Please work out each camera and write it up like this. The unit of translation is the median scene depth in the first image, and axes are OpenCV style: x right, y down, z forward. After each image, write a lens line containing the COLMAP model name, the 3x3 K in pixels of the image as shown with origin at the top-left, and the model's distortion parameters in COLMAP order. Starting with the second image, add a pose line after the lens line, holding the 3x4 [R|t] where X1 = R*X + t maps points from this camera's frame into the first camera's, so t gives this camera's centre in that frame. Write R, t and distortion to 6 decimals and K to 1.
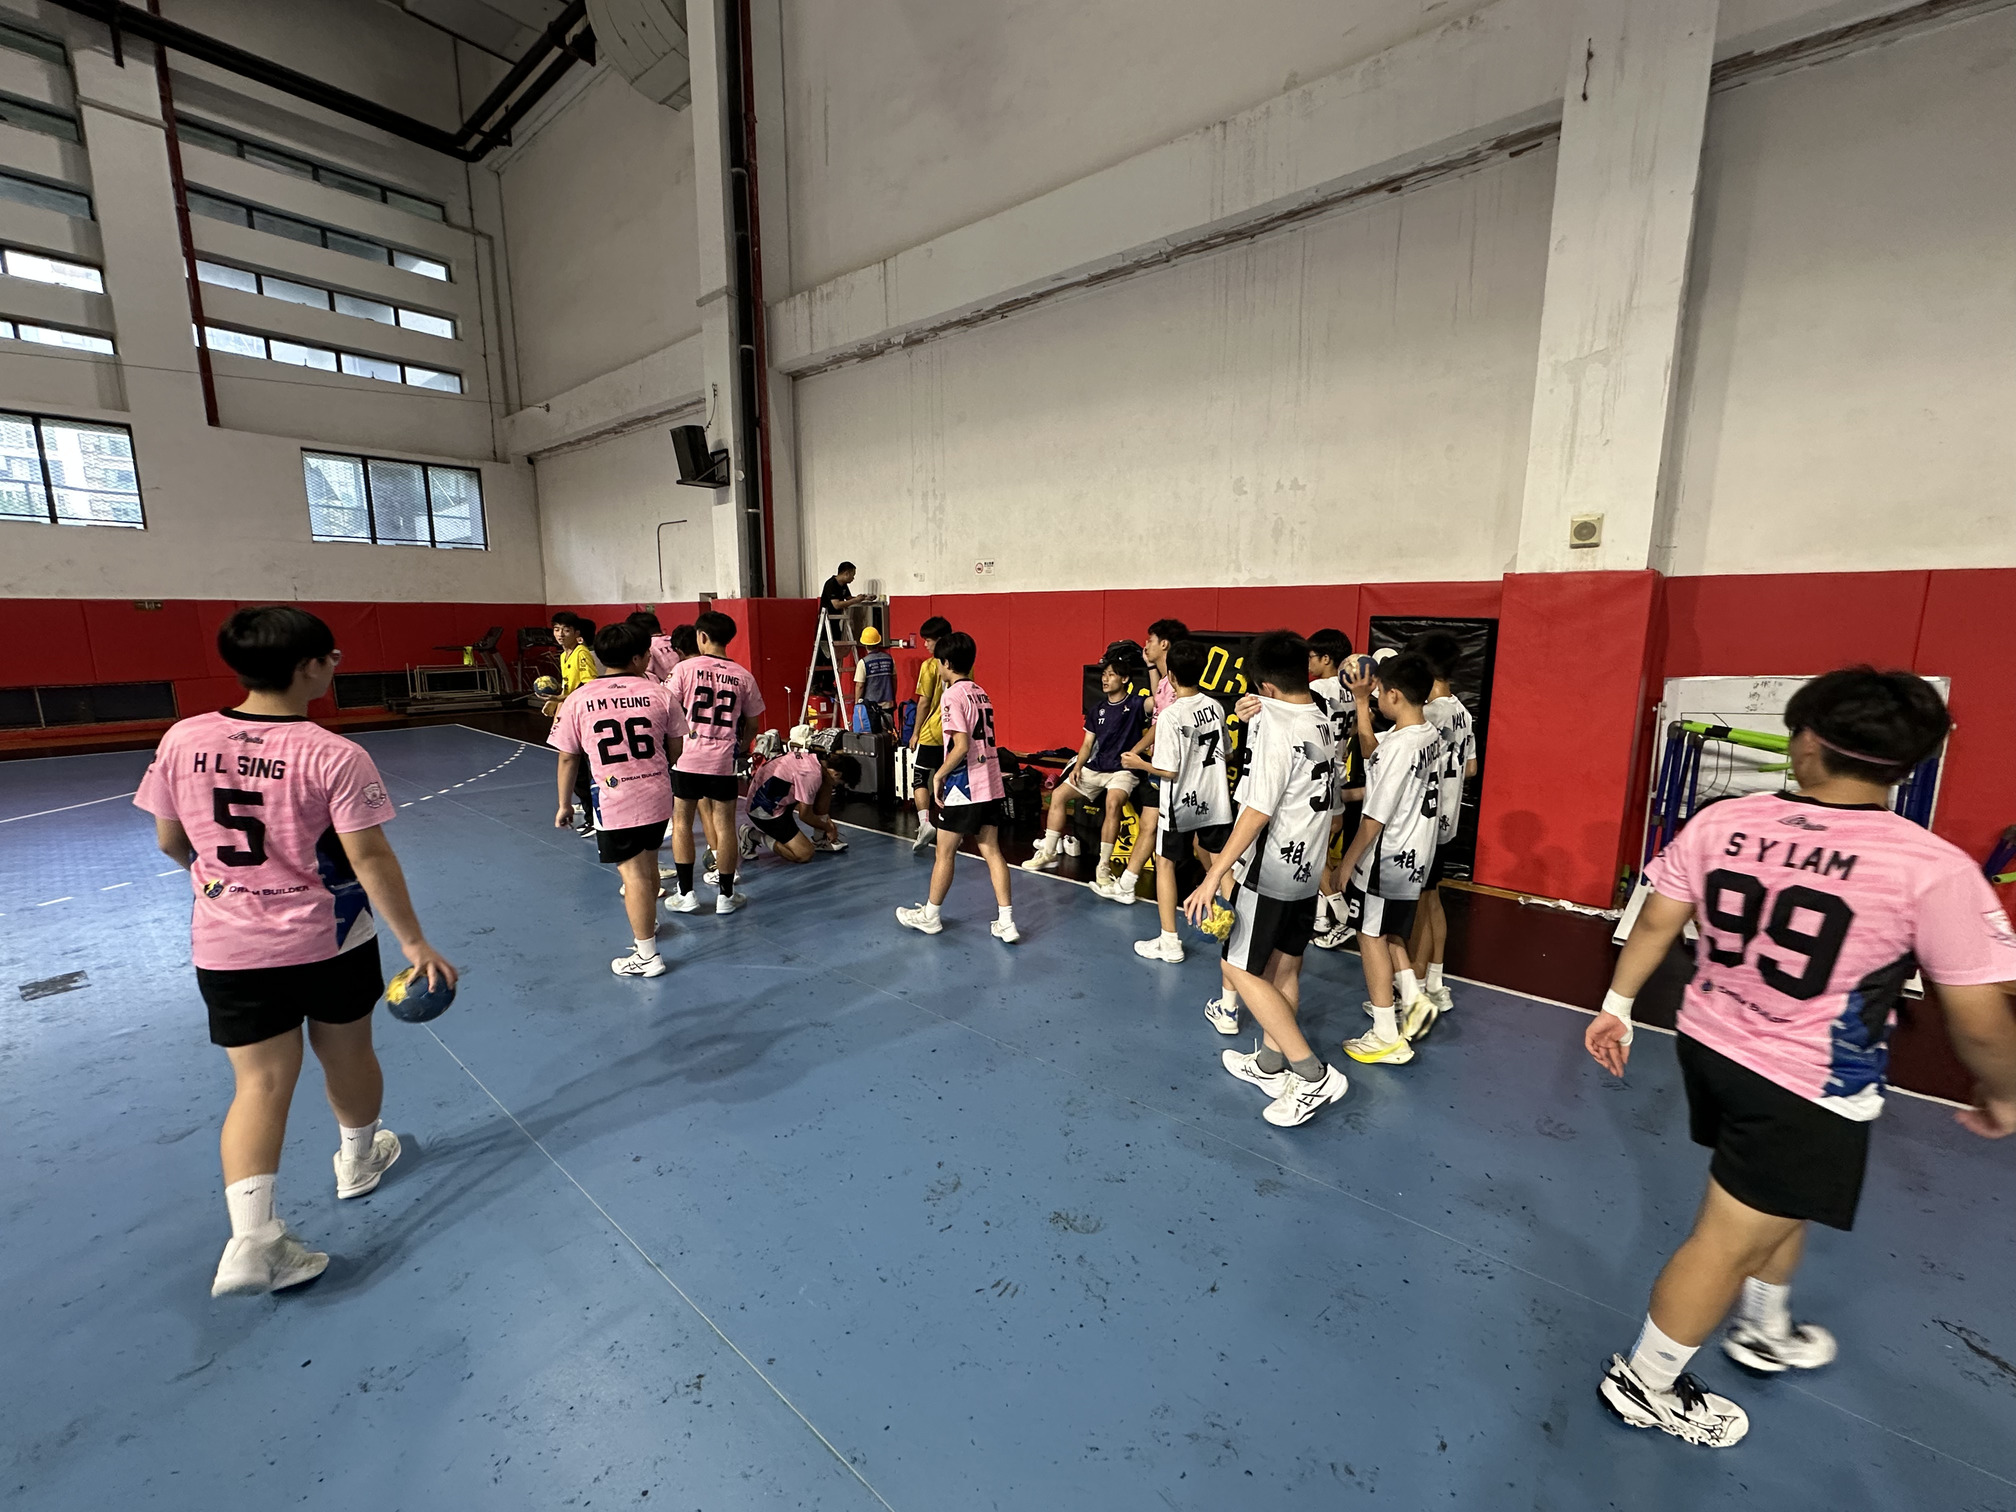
lens RADIAL K [[813.0, 0, 1008.0], [0, 813.0, 756.0], [0, 0, 1]] dist [-0.004189, -0.000140]
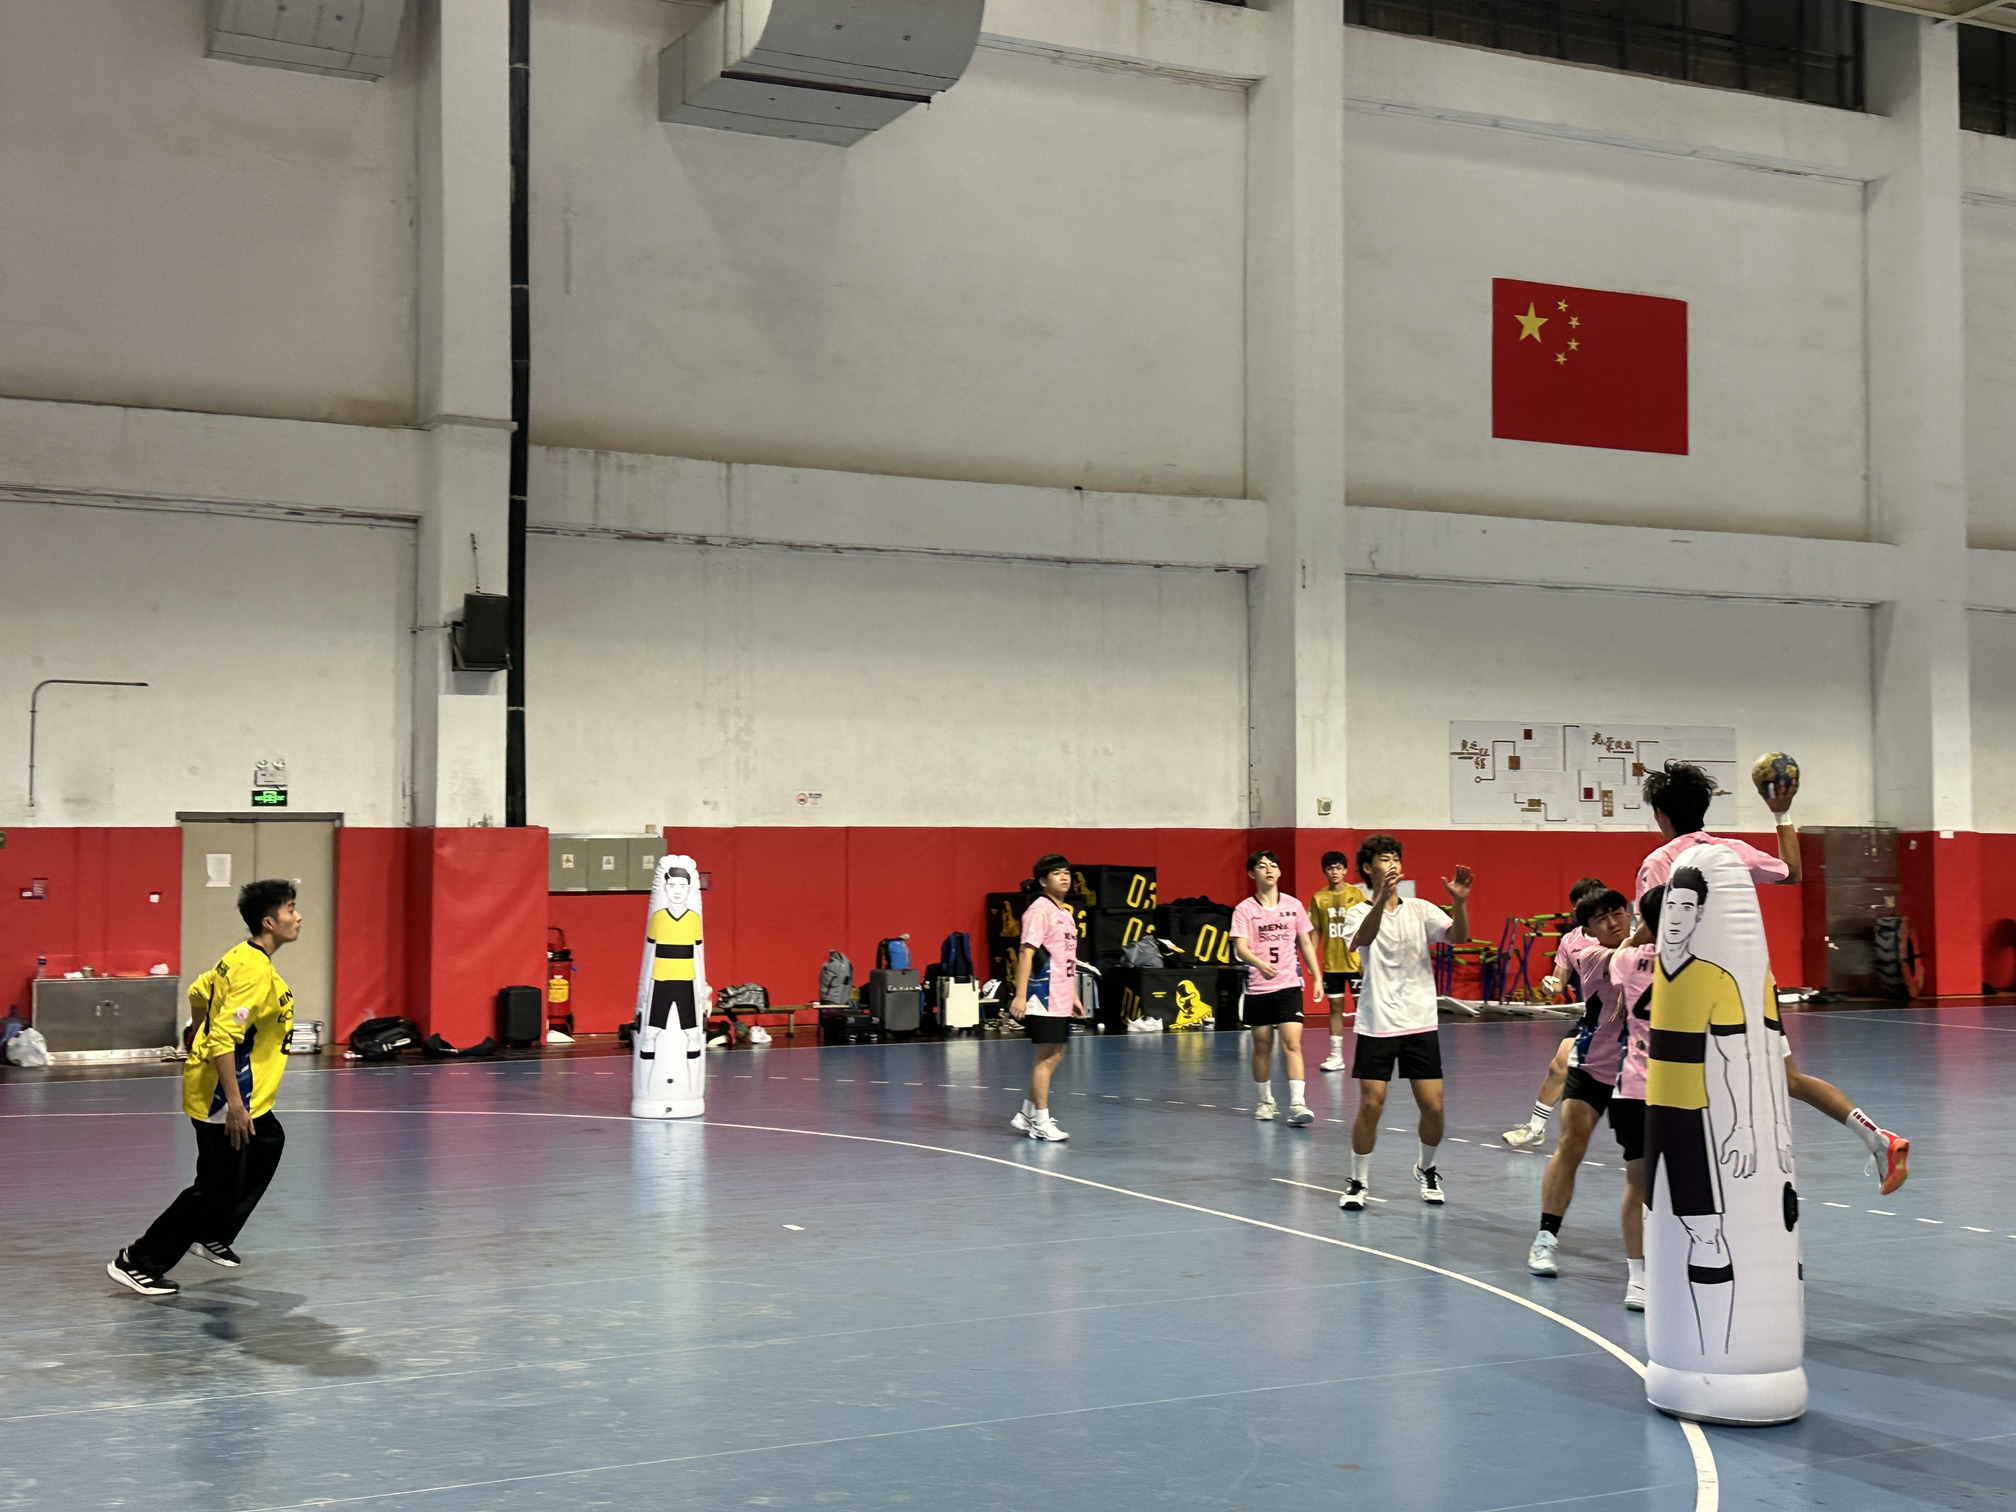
lens RADIAL K [[2373.8, 0, 1004.8], [0, 2373.8, 746.8], [0, 0, 1]] dist [0.179204, -0.315998]
pose [[0.399791, 0.042385, 0.915626, -3.083140], [0.155093, 0.981399, -0.113148, 0.059795], [-0.903390, 0.187243, 0.385781, -0.307090]]
